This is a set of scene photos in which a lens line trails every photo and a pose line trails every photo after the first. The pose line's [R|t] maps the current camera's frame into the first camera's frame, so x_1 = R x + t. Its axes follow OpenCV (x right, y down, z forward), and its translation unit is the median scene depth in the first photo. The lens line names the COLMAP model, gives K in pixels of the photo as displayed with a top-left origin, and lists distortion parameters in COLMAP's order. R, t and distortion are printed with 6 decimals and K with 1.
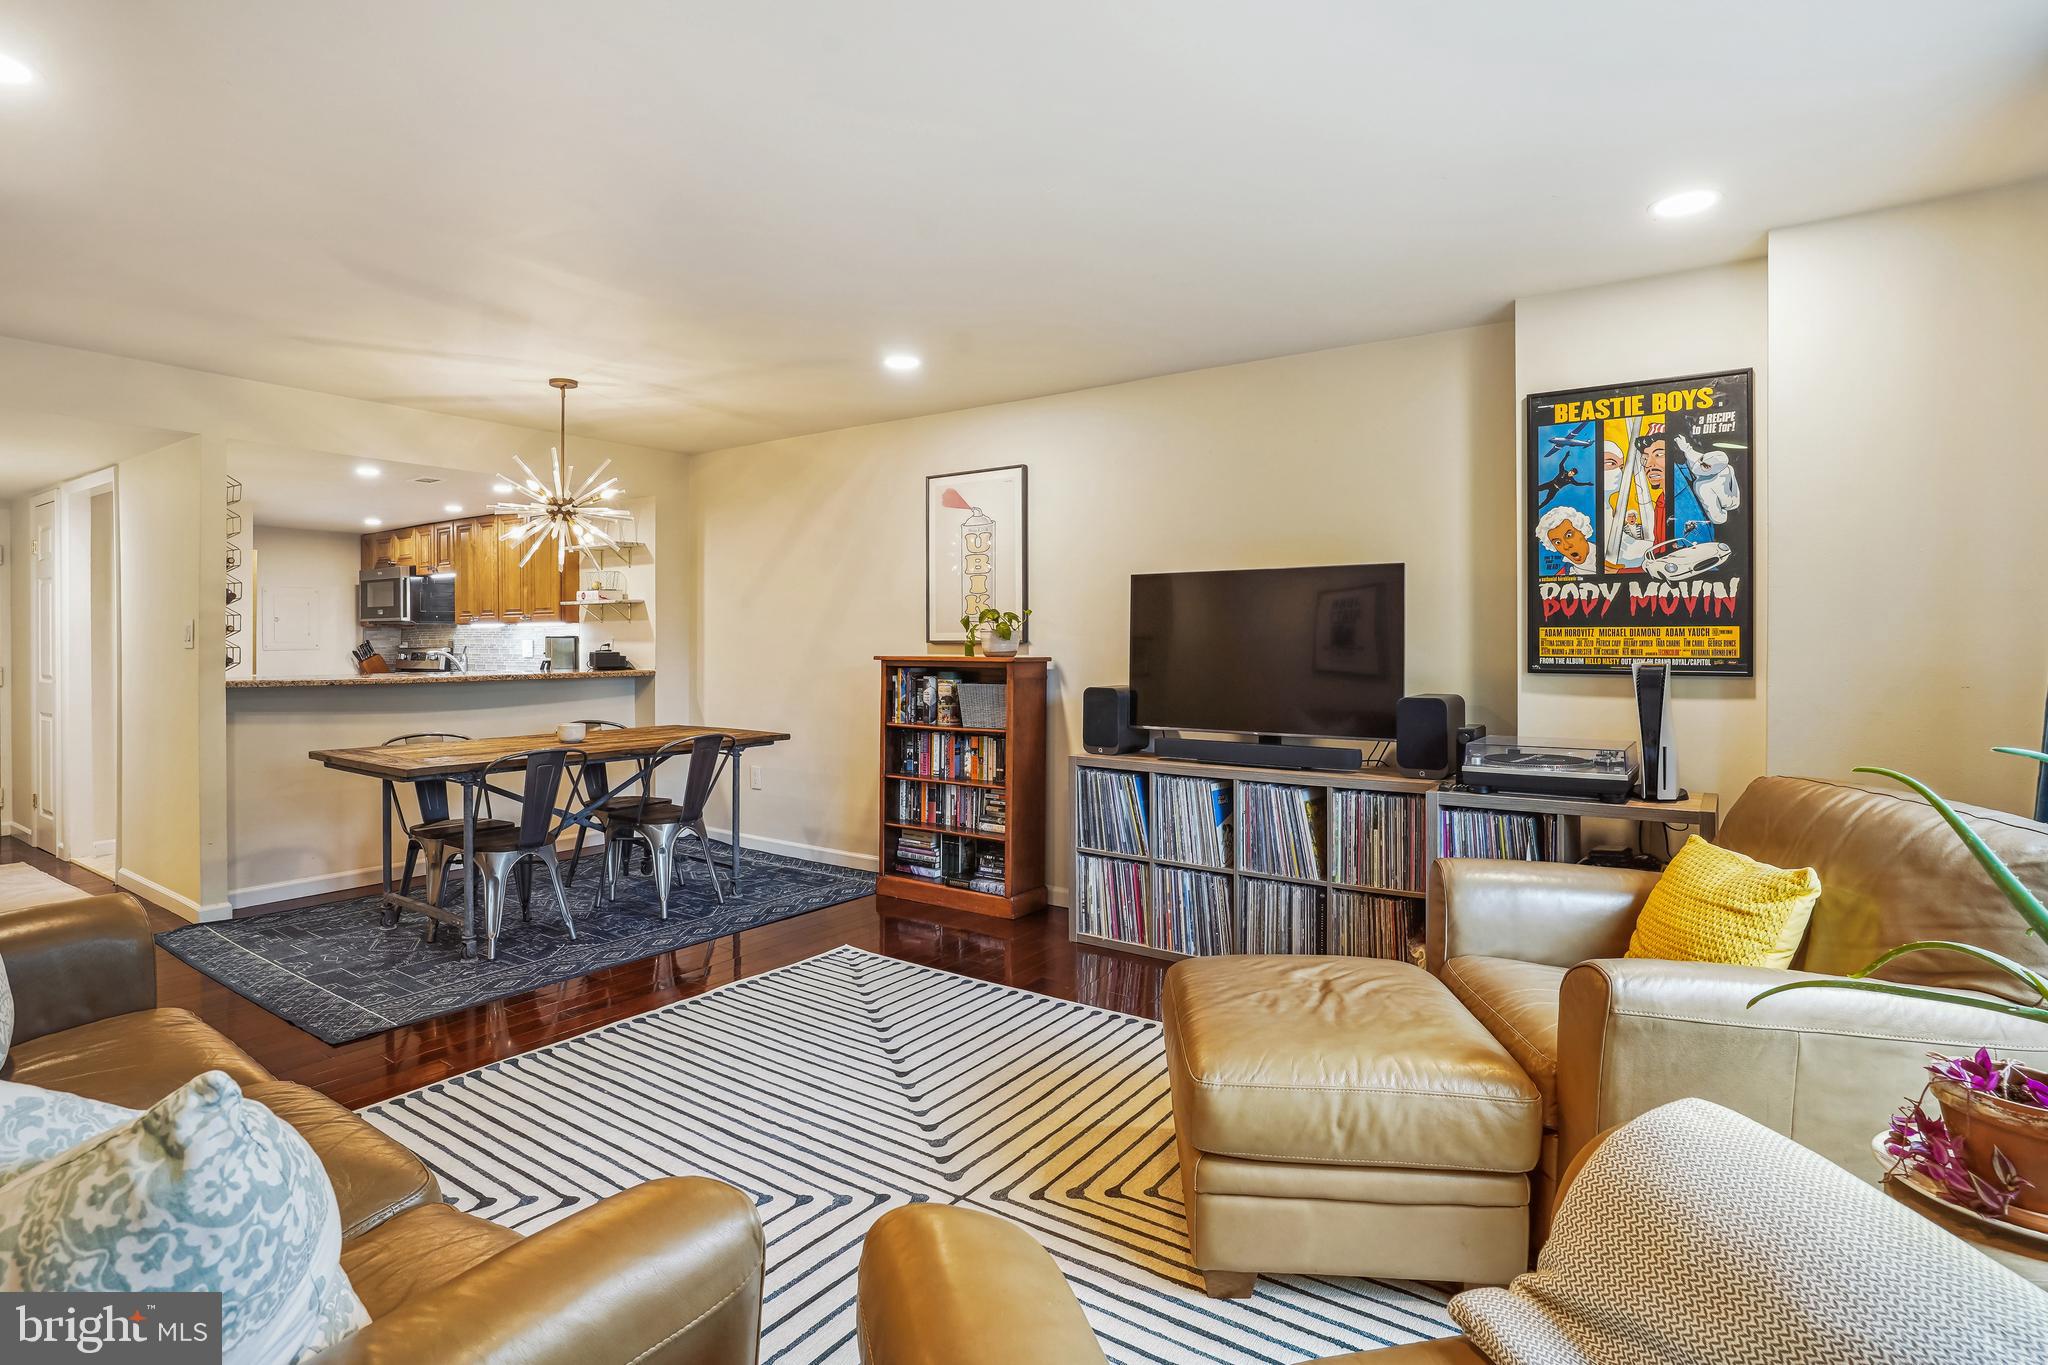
lens RADIAL K [[1037.9, 0, 1014.4], [0, 1037.9, 639.7], [0, 0, 1]] dist [-0.069976, 0.036828]
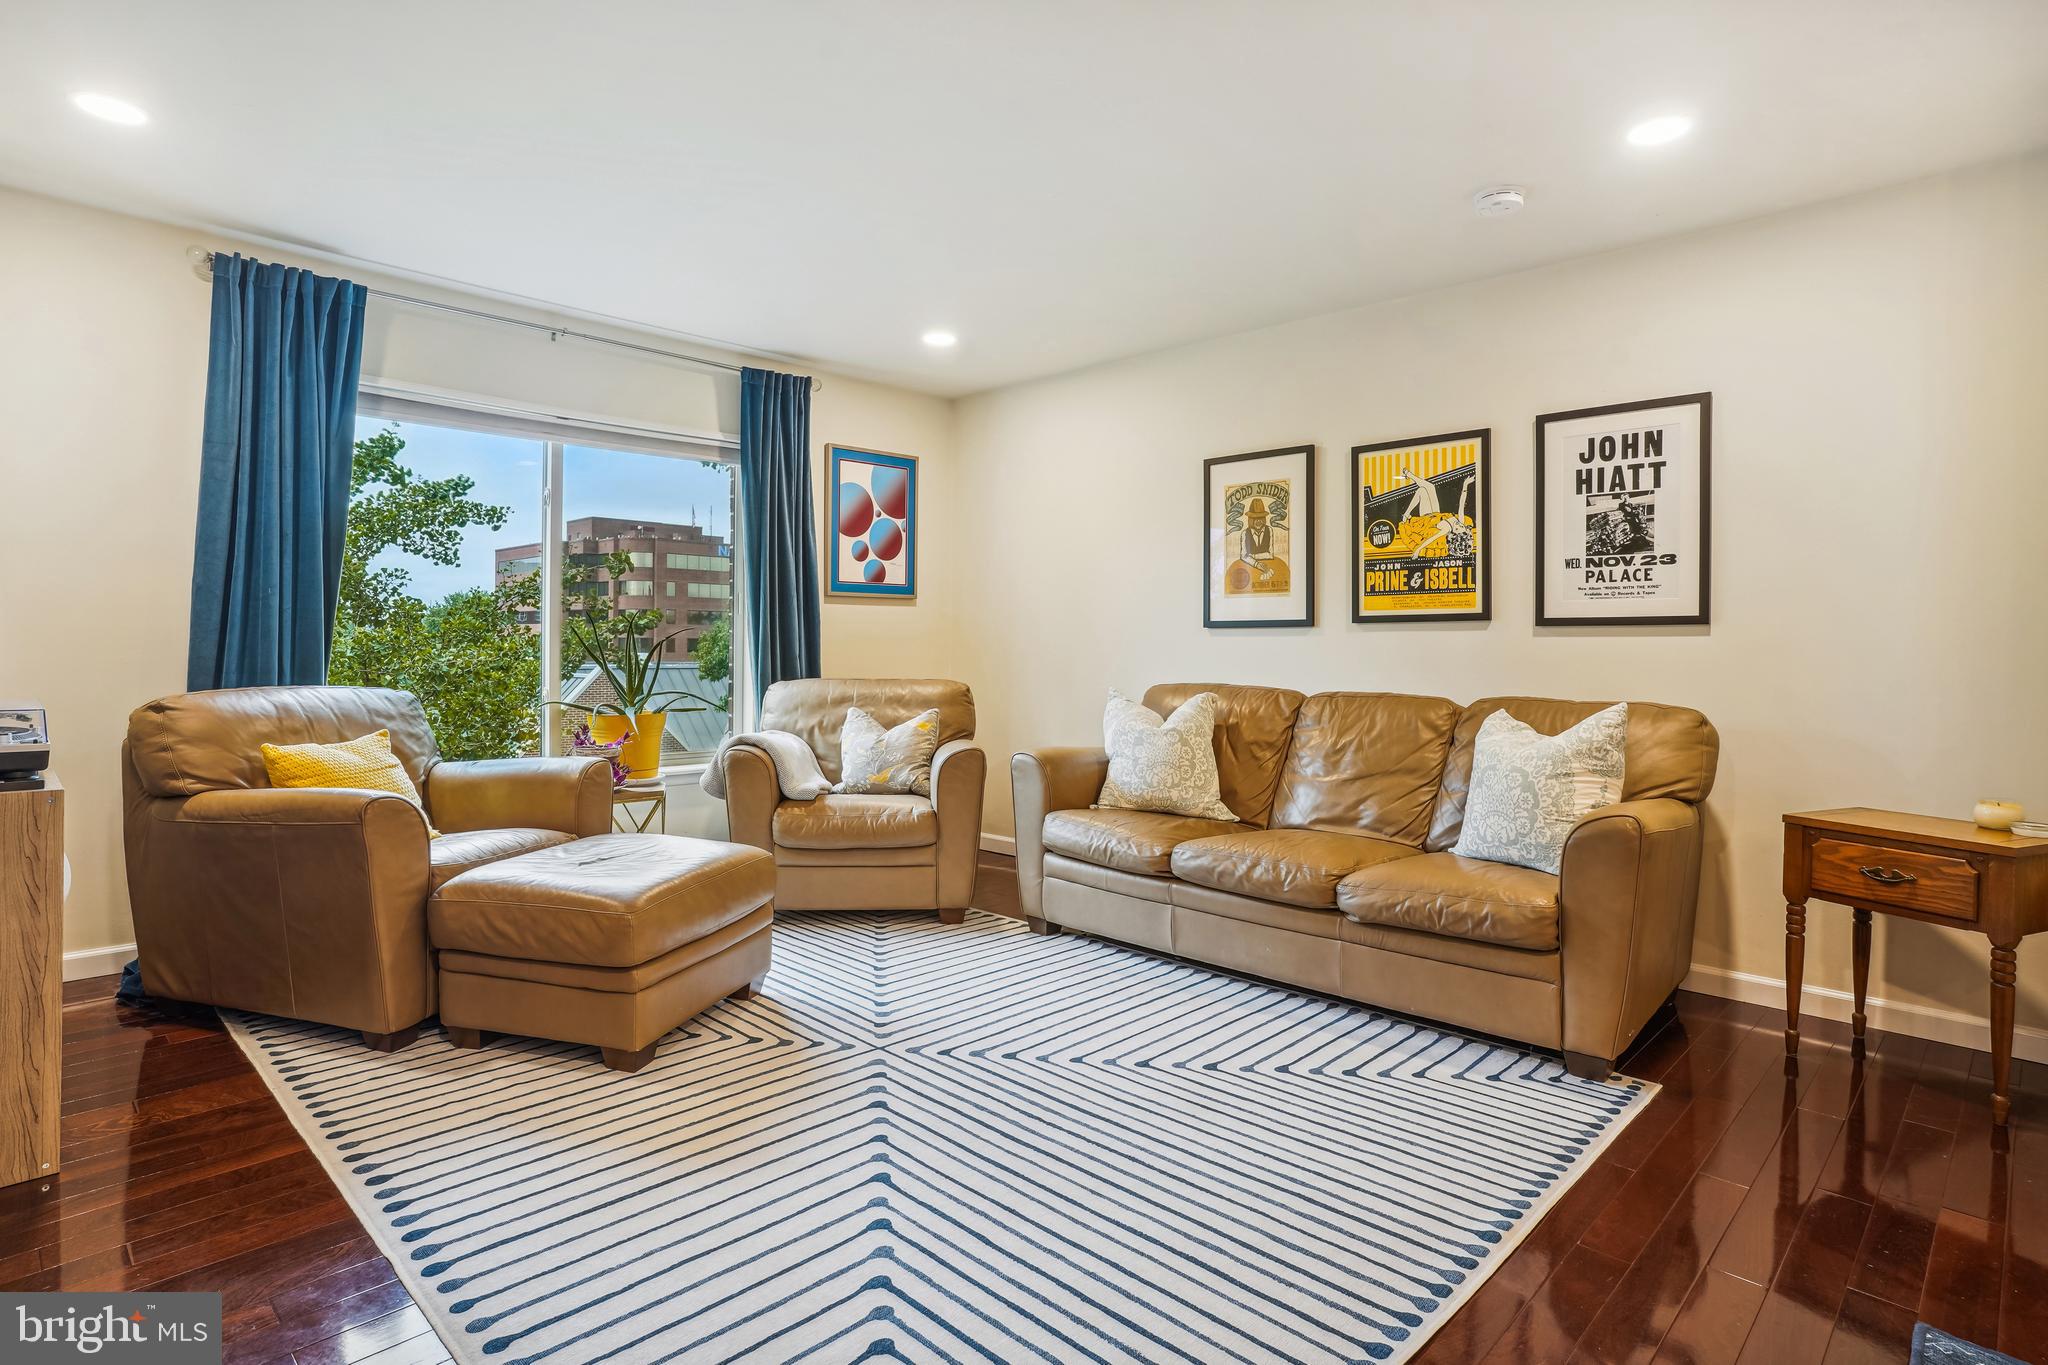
lens RADIAL K [[1074.6, 0, 1017.2], [0, 1074.6, 658.7], [0, 0, 1]] dist [-0.062023, 0.051059]
pose [[-0.986919, -0.011879, 0.160781, -0.262618], [-0.009703, 0.999850, 0.014313, 0.047113], [-0.160927, 0.012566, -0.986886, 1.420680]]
